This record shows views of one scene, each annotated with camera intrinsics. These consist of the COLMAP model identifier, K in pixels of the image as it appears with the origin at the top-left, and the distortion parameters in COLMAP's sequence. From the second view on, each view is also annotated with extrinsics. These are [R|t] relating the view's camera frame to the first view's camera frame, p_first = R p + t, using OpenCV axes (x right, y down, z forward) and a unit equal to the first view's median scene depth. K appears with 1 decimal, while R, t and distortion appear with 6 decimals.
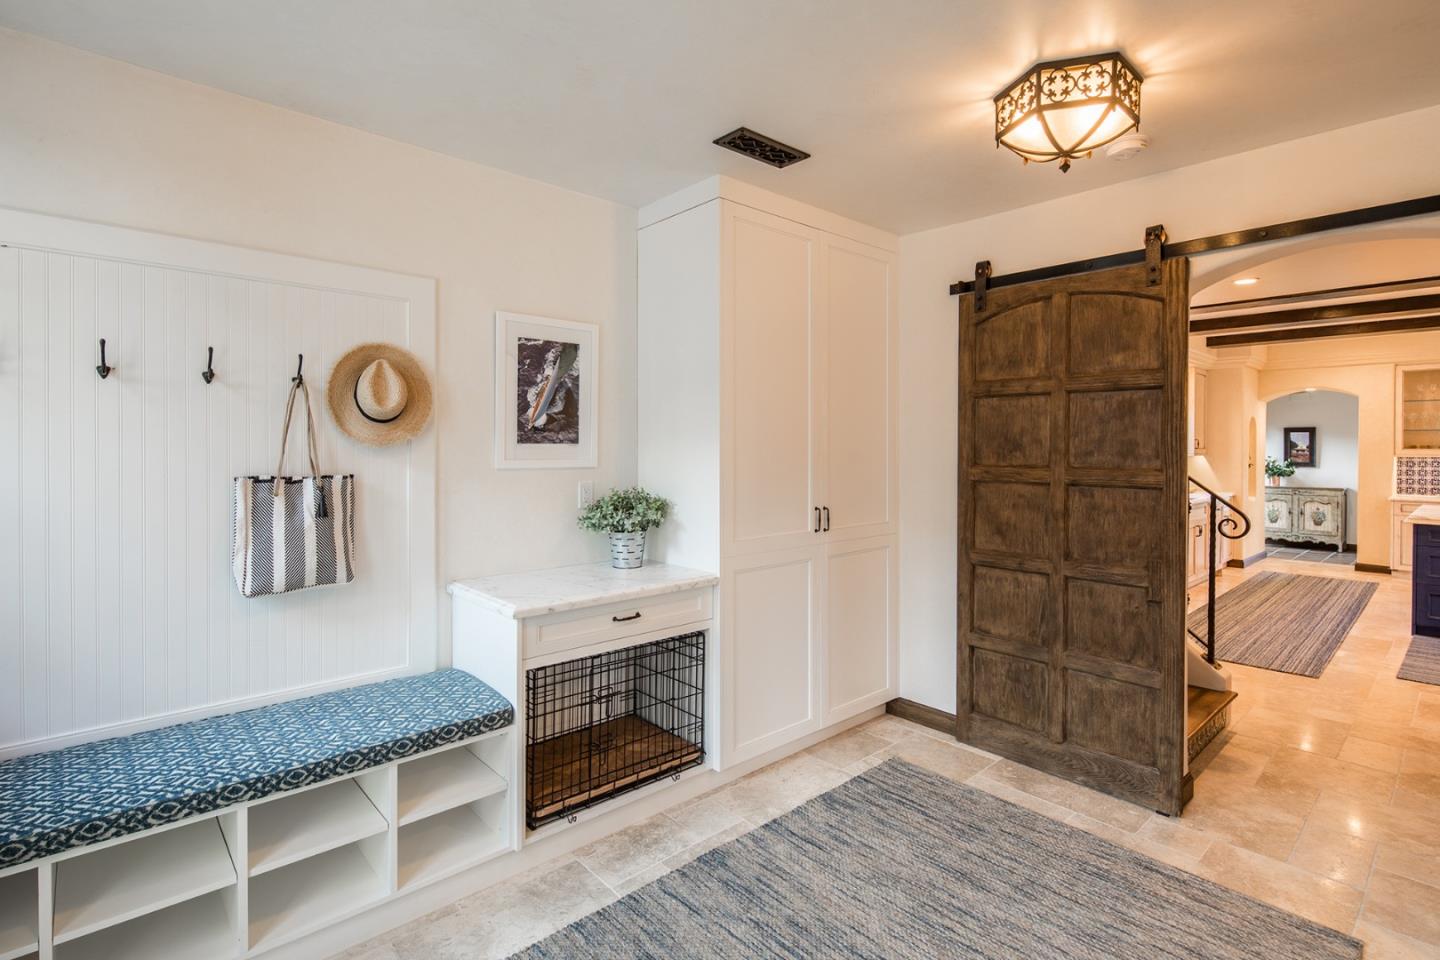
lens RADIAL K [[688.0, 0, 732.1], [0, 688.0, 452.0], [0, 0, 1]] dist [0.014381, -0.002036]
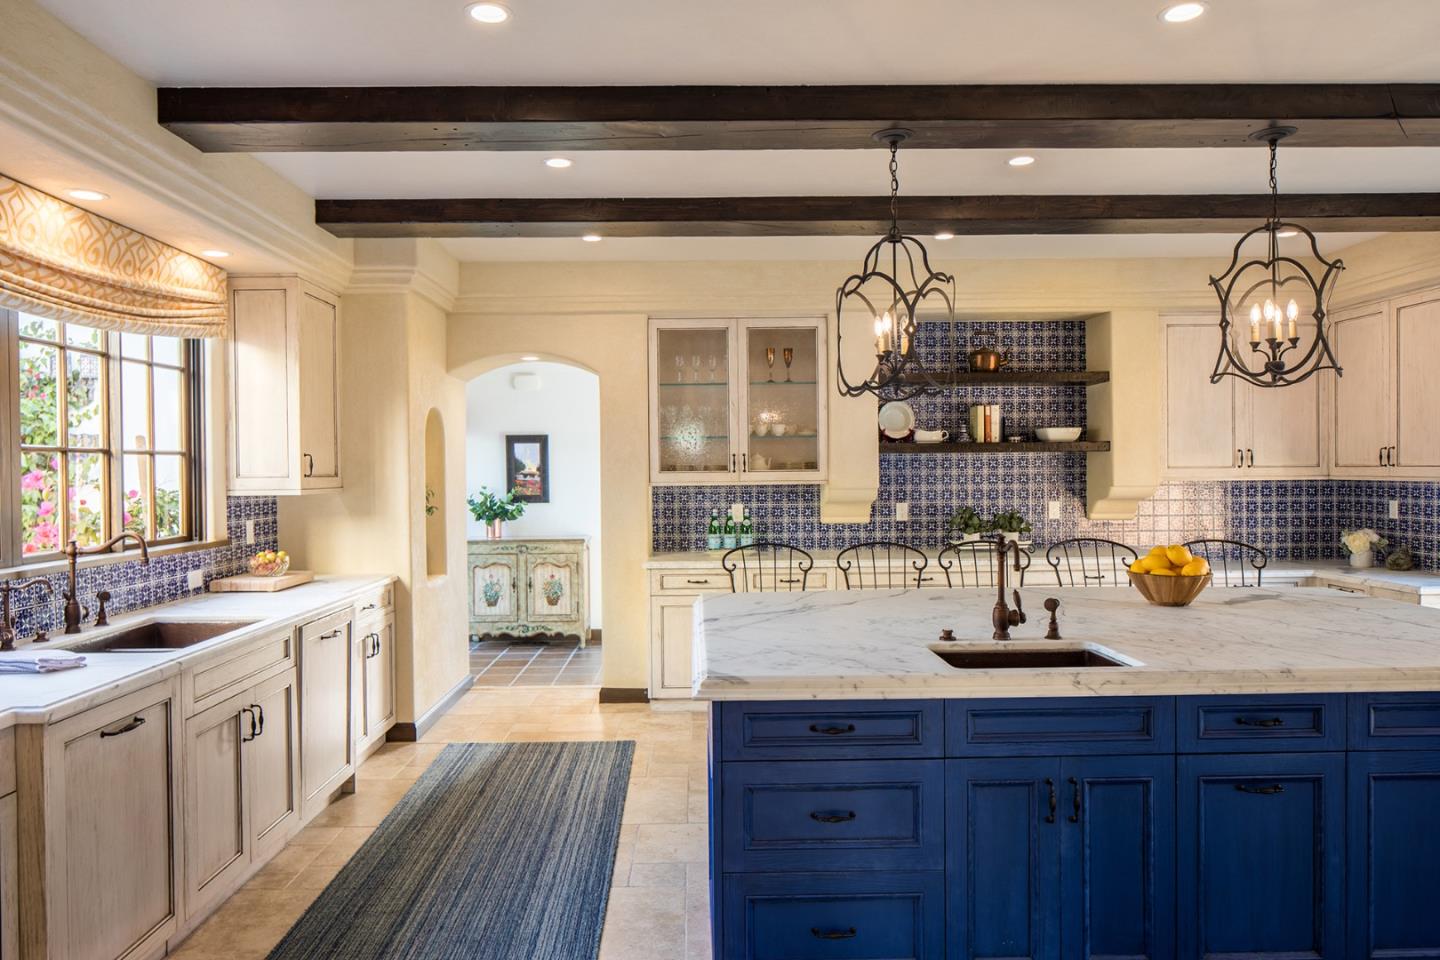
lens RADIAL K [[967.7, 0, 707.4], [0, 967.7, 484.0], [0, 0, 1]] dist [0.012273, -0.008610]
pose [[0.669400, -0.022791, 0.742552, 0.336517], [0.017303, 0.999736, 0.015086, -0.004395], [-0.742701, 0.002749, 0.669618, 0.367860]]
